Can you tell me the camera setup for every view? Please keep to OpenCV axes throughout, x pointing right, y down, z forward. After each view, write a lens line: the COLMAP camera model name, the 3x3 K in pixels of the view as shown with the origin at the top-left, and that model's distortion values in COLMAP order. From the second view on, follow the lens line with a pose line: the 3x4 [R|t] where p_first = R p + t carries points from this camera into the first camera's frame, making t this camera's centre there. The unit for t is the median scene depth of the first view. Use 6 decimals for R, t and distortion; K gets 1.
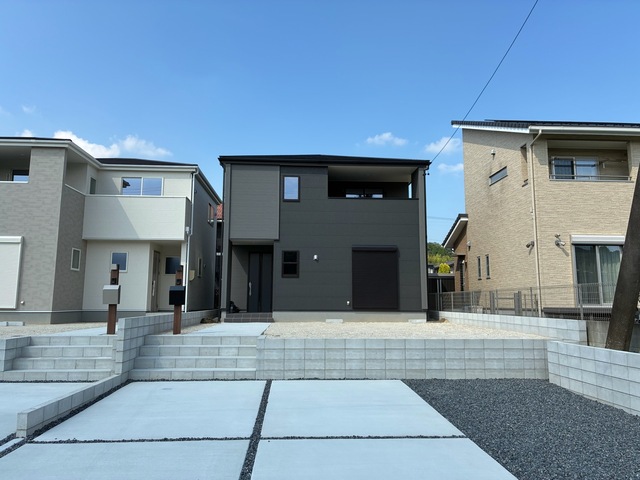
lens RADIAL K [[485.8, 0, 322.6], [0, 485.8, 233.4], [0, 0, 1]] dist [0.051531, -0.055713]
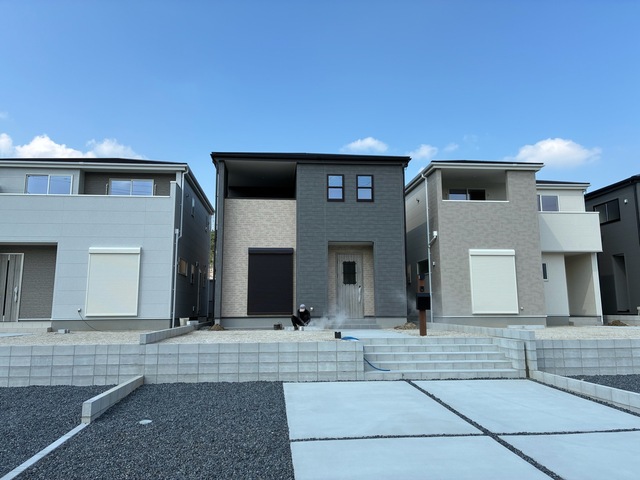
lens RADIAL K [[485.8, 0, 315.9], [0, 485.8, 231.4], [0, 0, 1]] dist [0.051531, -0.055713]
pose [[0.999667, -0.004810, 0.025334, -1.059045], [0.005220, 0.999856, -0.016145, -0.019265], [-0.025252, 0.016272, 0.999549, -0.110564]]
